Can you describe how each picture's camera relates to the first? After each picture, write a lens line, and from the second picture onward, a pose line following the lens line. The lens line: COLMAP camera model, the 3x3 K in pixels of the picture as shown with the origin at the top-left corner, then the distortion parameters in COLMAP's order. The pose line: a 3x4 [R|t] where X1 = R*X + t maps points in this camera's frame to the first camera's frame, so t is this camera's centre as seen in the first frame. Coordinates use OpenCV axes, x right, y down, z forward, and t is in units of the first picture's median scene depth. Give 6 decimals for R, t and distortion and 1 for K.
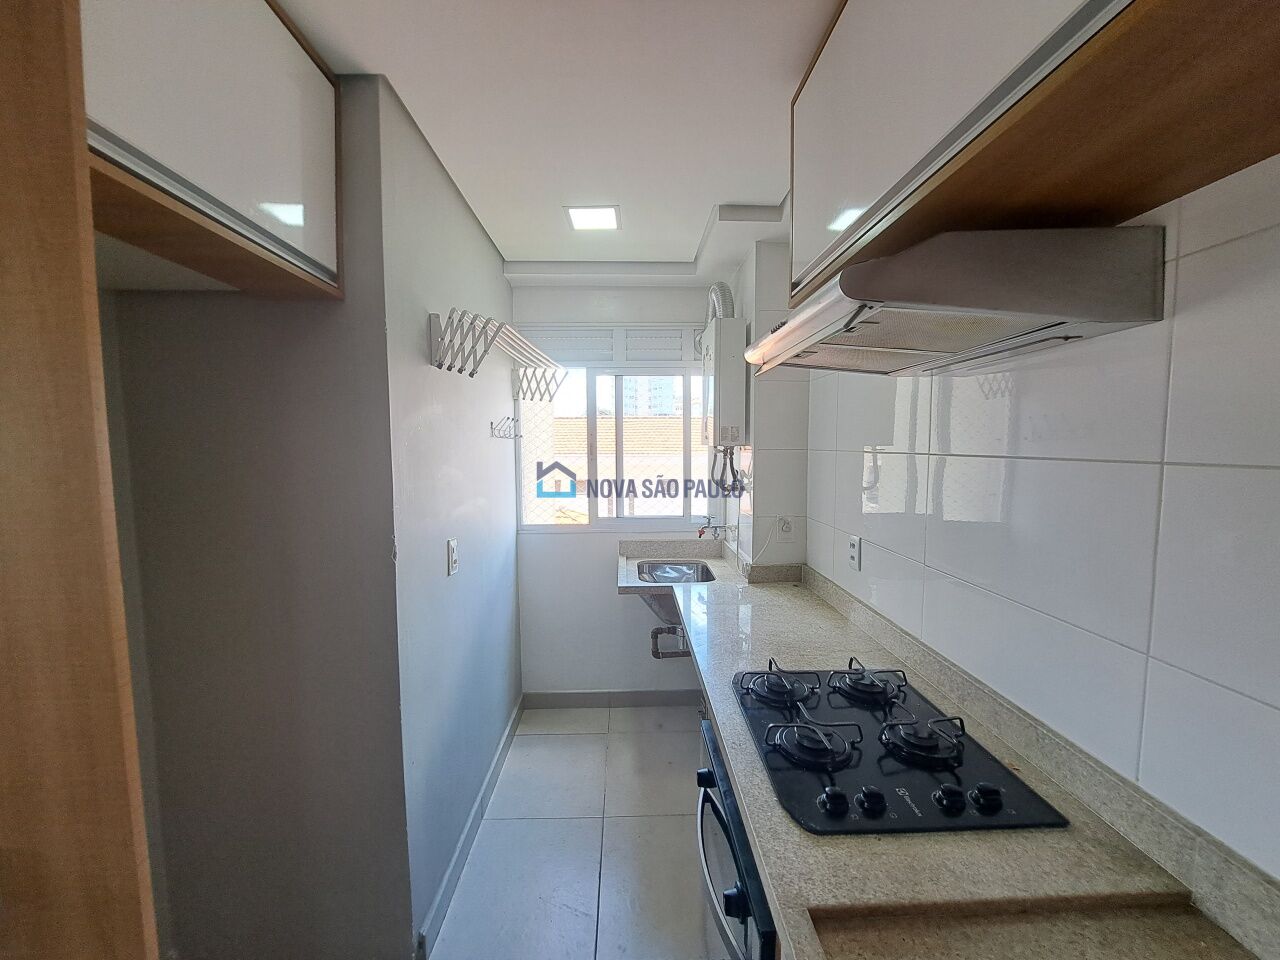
lens RADIAL K [[509.9, 0, 638.0], [0, 509.9, 483.5], [0, 0, 1]] dist [-0.007971, -0.000178]
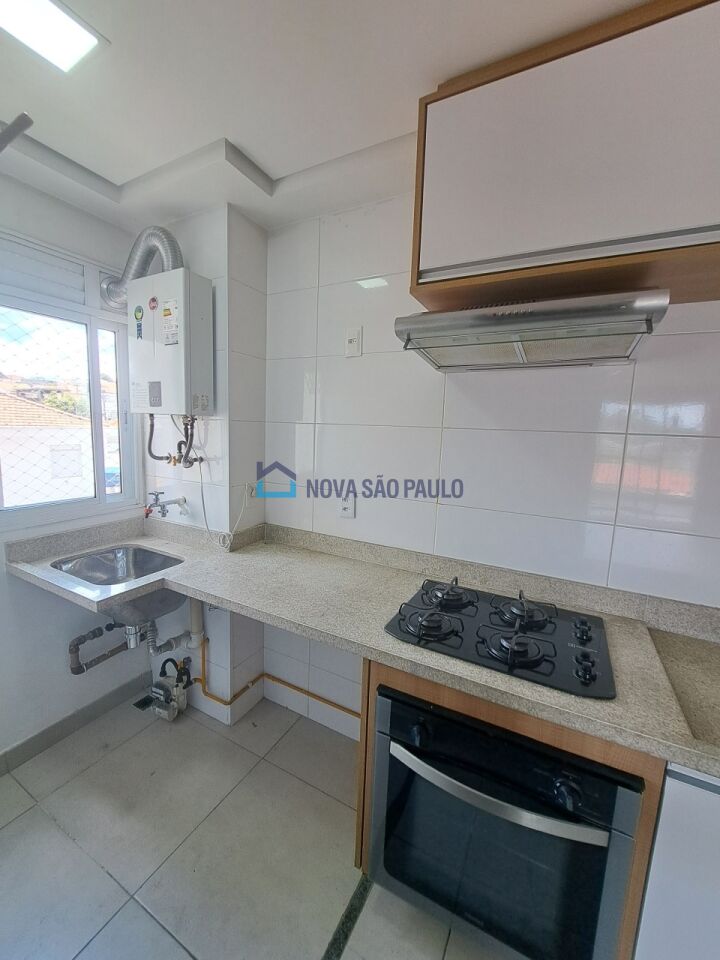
lens RADIAL K [[388.8, 0, 360.0], [0, 388.8, 480.0], [0, 0, 1]] dist [-0.009899, -0.000226]
pose [[0.494132, -0.095394, 0.864137, -0.357046], [0.031505, 0.995274, 0.091855, -0.012272], [-0.868816, -0.018164, 0.494802, 0.449403]]
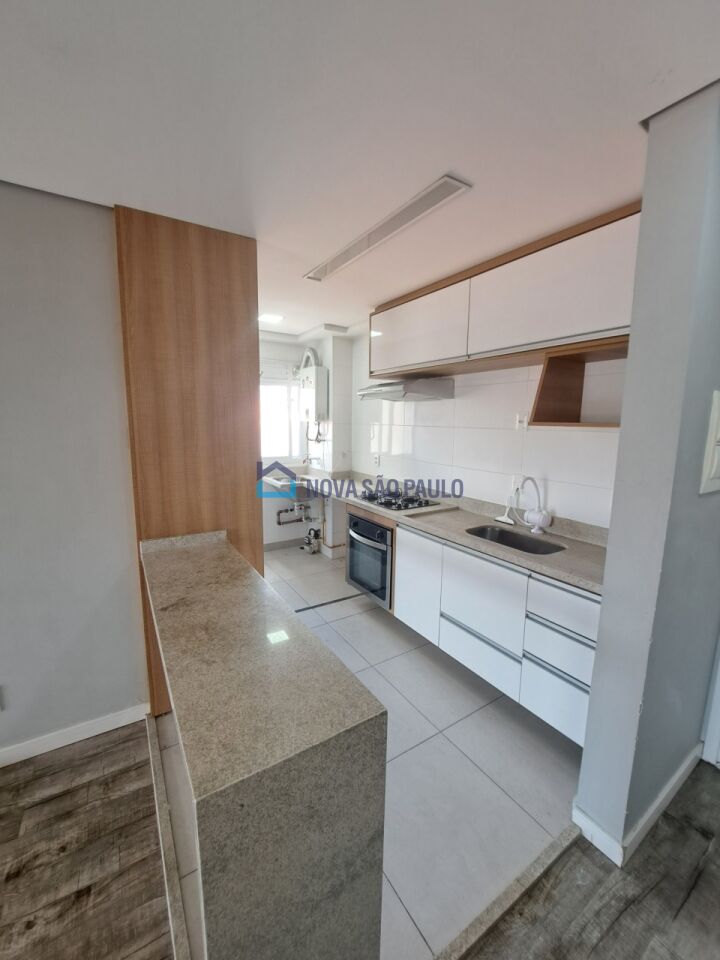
lens RADIAL K [[382.4, 0, 362.3], [0, 382.4, 475.7], [0, 0, 1]] dist [-0.007971, -0.000178]
pose [[0.853237, -0.061425, 0.517894, -0.677555], [0.025550, 0.996771, 0.076129, 0.050491], [-0.520898, -0.051724, 0.852051, -0.697081]]
